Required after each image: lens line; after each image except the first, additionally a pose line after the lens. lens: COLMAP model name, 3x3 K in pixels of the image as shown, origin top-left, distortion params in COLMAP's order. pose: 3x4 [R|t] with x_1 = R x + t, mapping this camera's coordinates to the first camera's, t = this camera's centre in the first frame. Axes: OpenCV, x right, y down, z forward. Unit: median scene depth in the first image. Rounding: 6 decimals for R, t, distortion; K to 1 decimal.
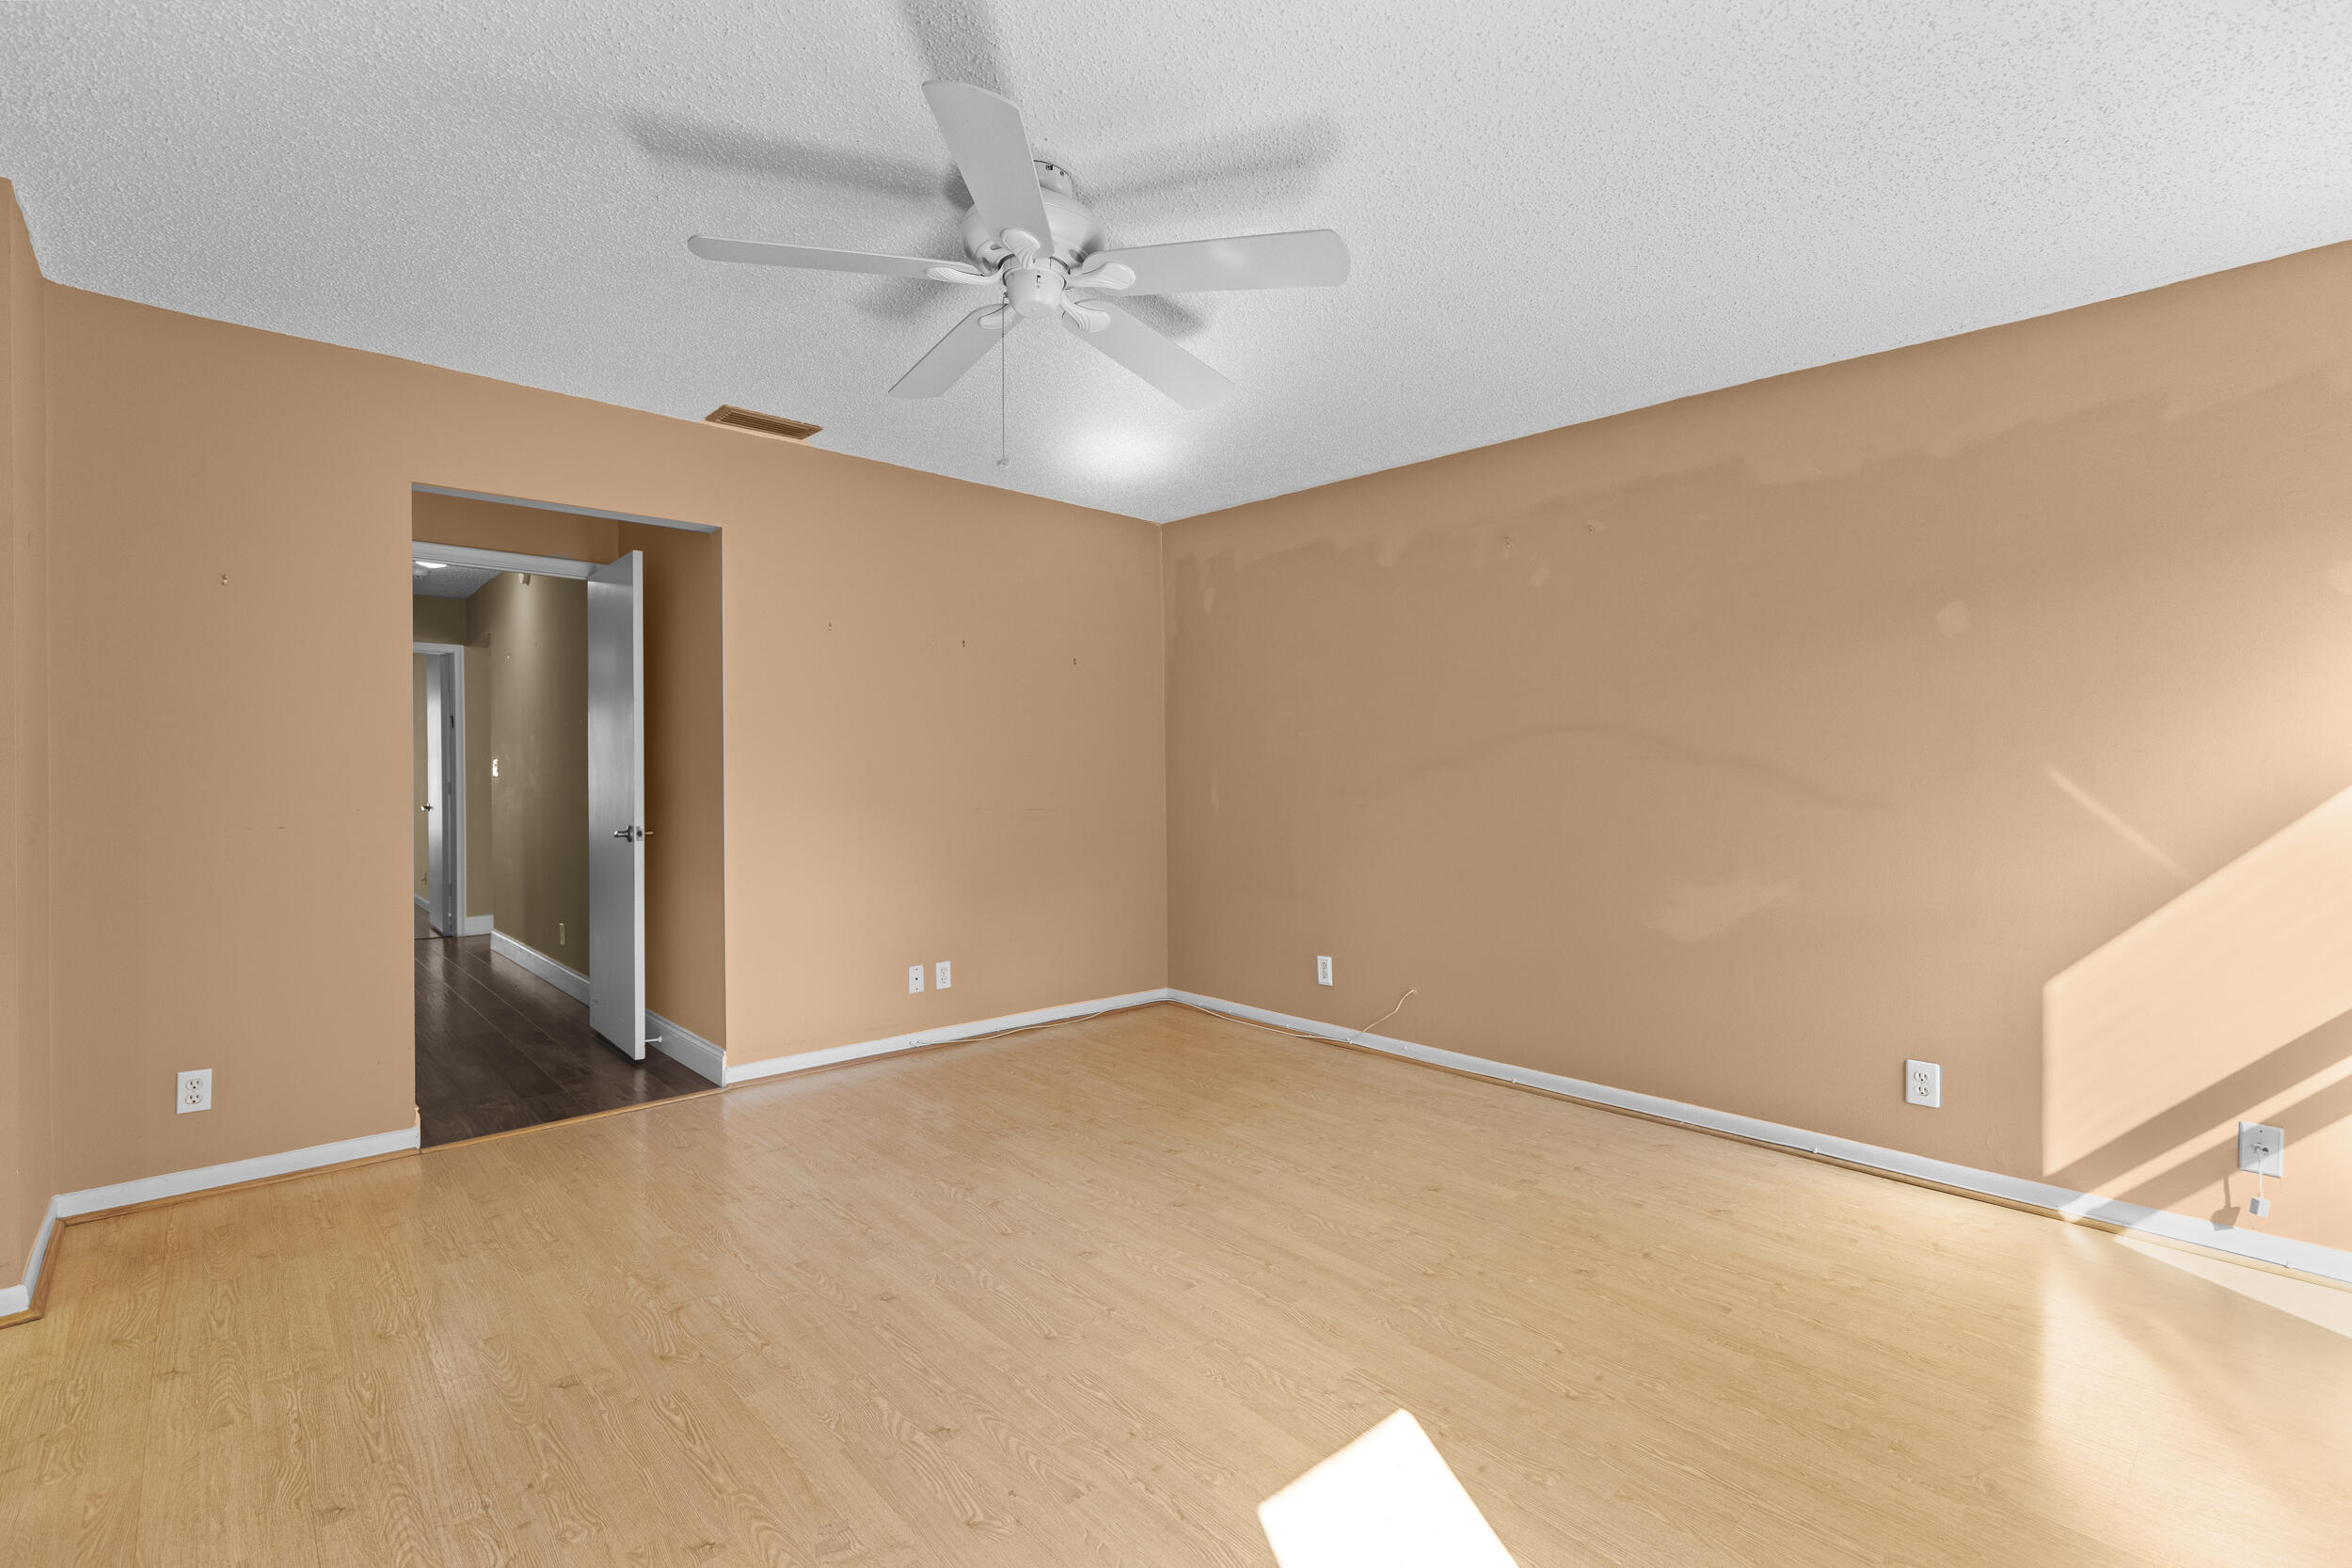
lens RADIAL K [[1057.5, 0, 1176.0], [0, 1057.5, 784.0], [0, 0, 1]] dist [0.003237, 0.000220]
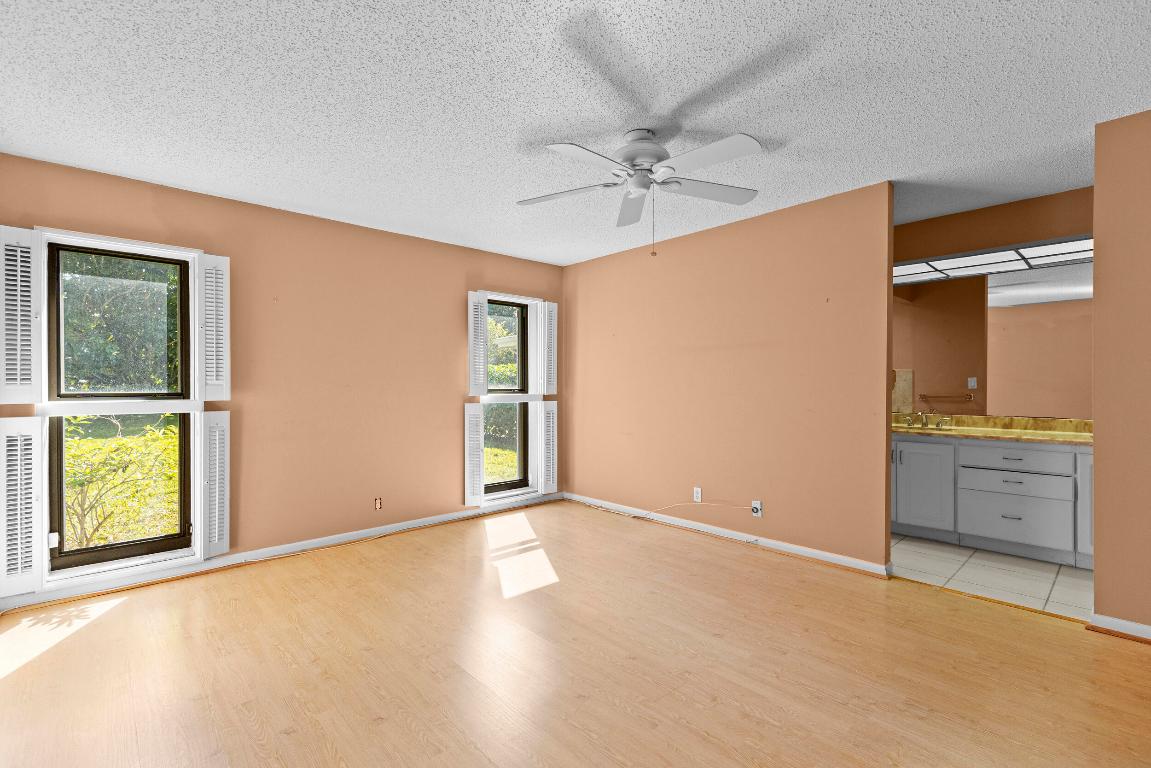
lens RADIAL K [[516.5, 0, 573.8], [0, 516.5, 382.2], [0, 0, 1]] dist [0.002689, -0.000827]
pose [[-0.999994, 0.001569, -0.003097, 0.010617], [0.001540, 0.999956, 0.009238, -0.018964], [0.003111, 0.009233, -0.999953, 1.345050]]
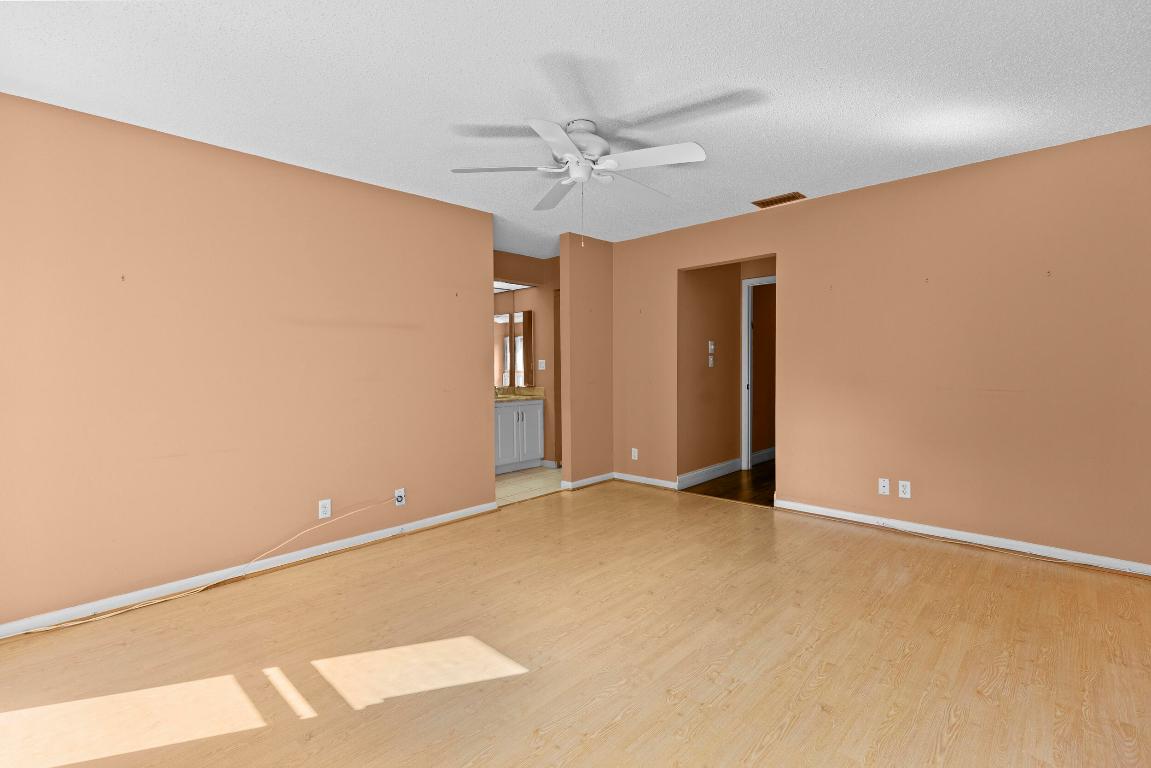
lens RADIAL K [[516.5, 0, 573.8], [0, 516.5, 382.2], [0, 0, 1]] dist [0.002689, -0.000827]
pose [[0.066474, 0.032610, -0.997255, 0.672409], [-0.000999, 0.999467, 0.032616, -0.010603], [0.997788, -0.001172, 0.066471, 0.560735]]
